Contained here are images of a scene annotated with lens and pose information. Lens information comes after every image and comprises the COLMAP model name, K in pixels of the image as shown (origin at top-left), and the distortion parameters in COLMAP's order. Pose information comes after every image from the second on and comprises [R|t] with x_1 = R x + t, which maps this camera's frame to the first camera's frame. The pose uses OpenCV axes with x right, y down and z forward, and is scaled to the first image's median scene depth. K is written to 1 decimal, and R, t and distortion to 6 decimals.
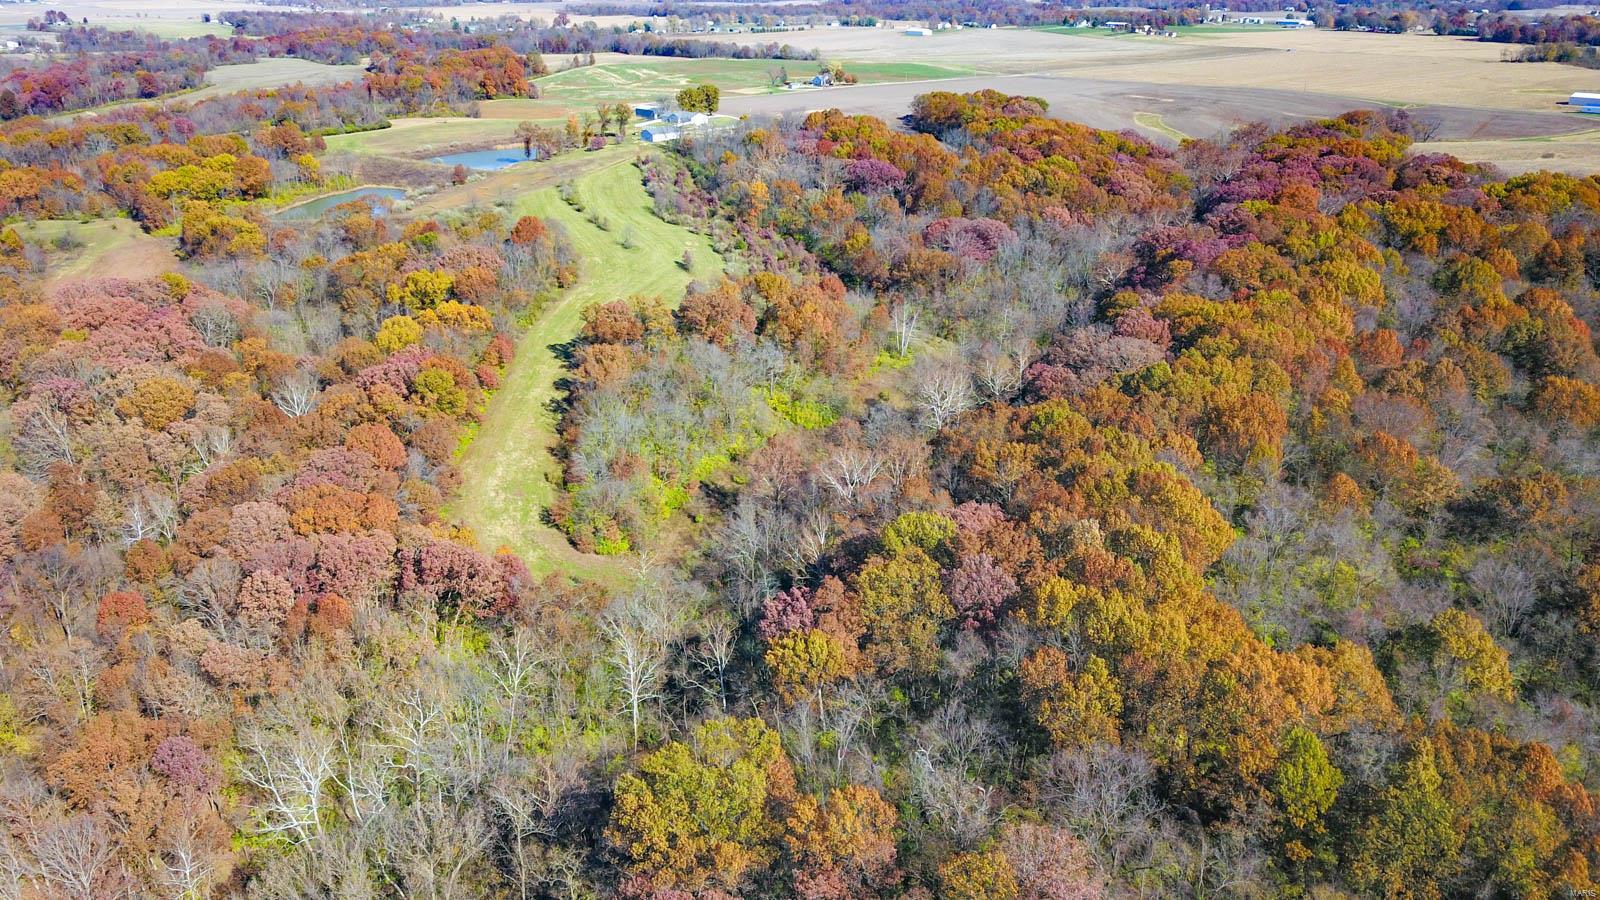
lens RADIAL K [[1260.8, 0, 800.0], [0, 1260.8, 450.0], [0, 0, 1]] dist [-0.007702, 0.011755]
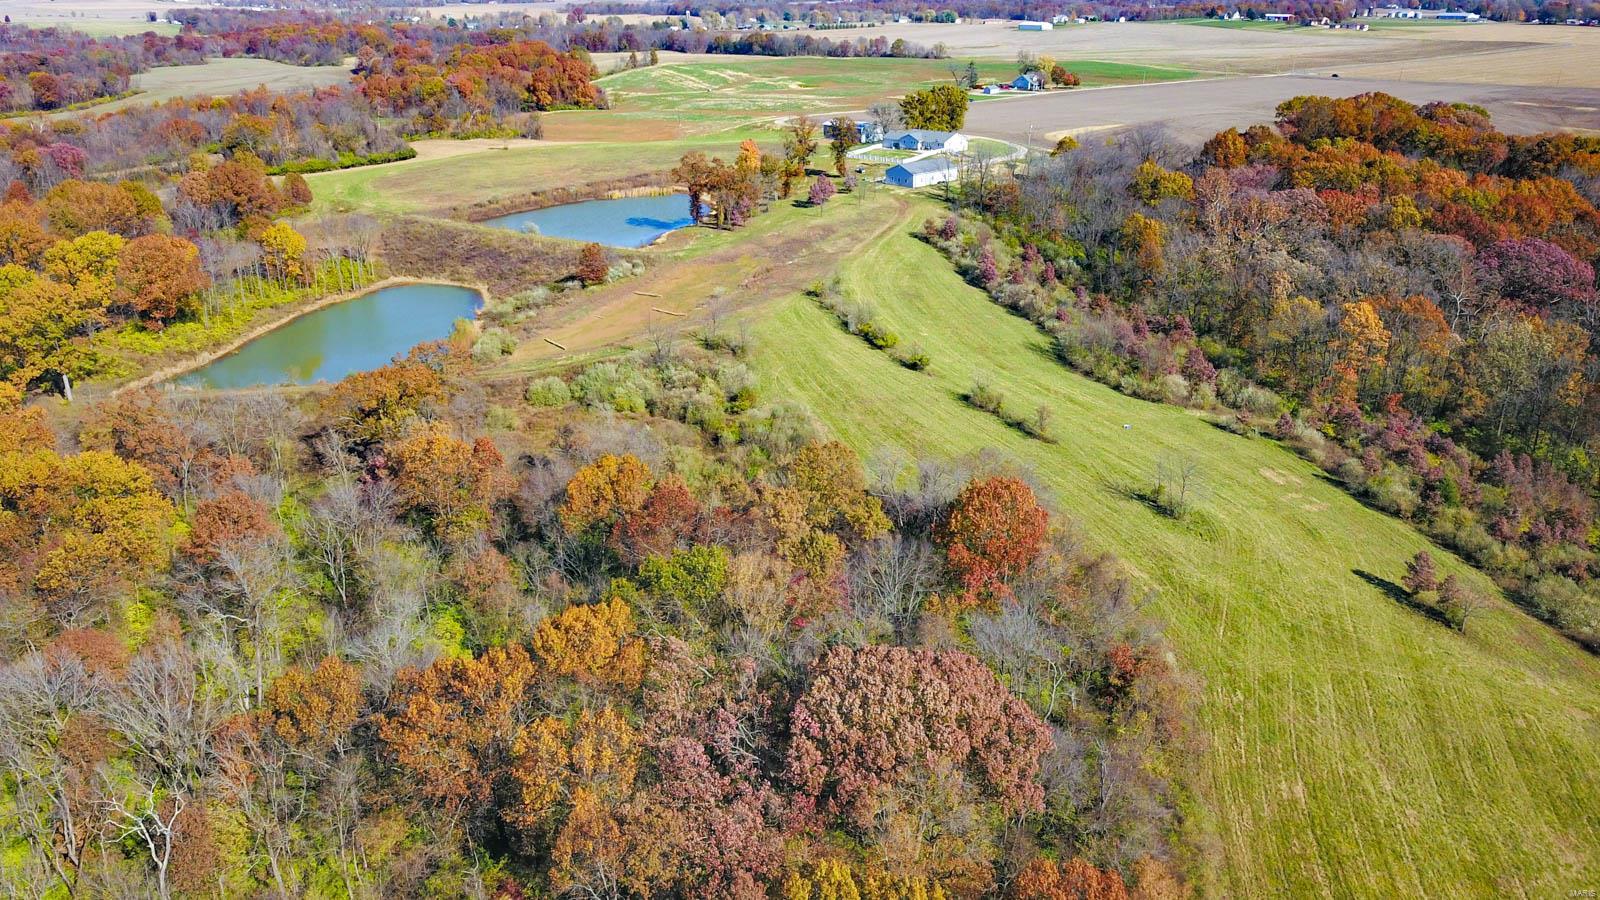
lens RADIAL K [[1260.8, 0, 800.0], [0, 1260.8, 450.0], [0, 0, 1]] dist [-0.007702, 0.011755]
pose [[0.999677, -0.009024, 0.023769, -0.121221], [0.009207, 0.999929, -0.007590, -0.085096], [-0.023699, 0.007807, 0.999689, 0.305099]]
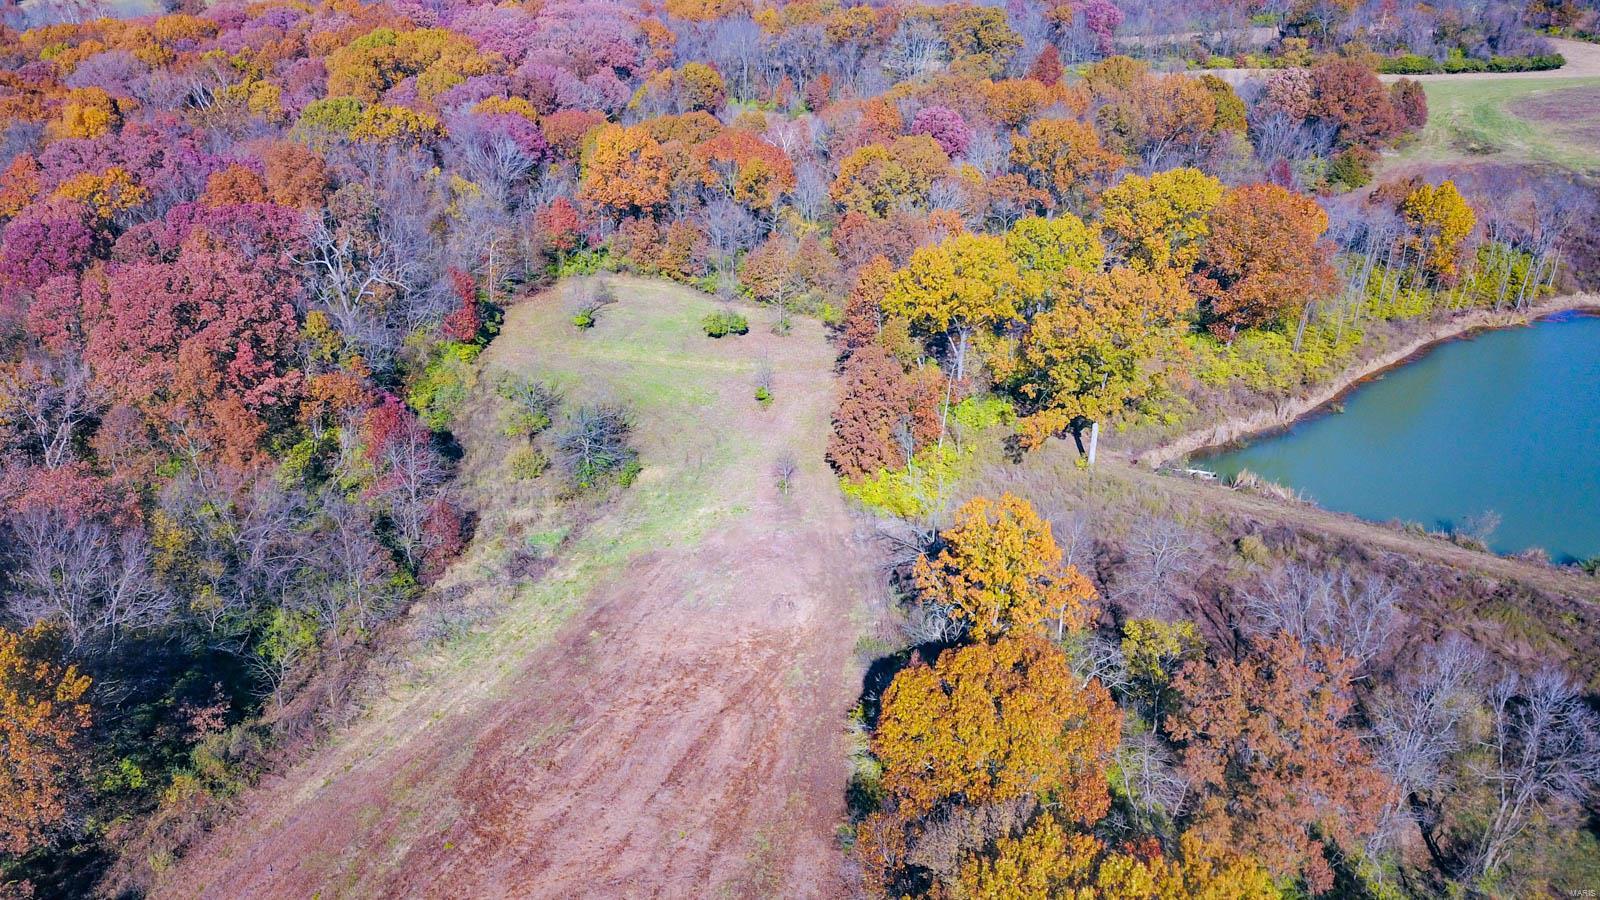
lens RADIAL K [[1260.8, 0, 800.0], [0, 1260.8, 450.0], [0, 0, 1]] dist [-0.007702, 0.011755]
pose [[0.779734, 0.292965, -0.553341, -0.197637], [-0.240745, 0.956118, 0.166972, -0.113735], [0.577976, 0.003020, 0.816048, 0.406772]]
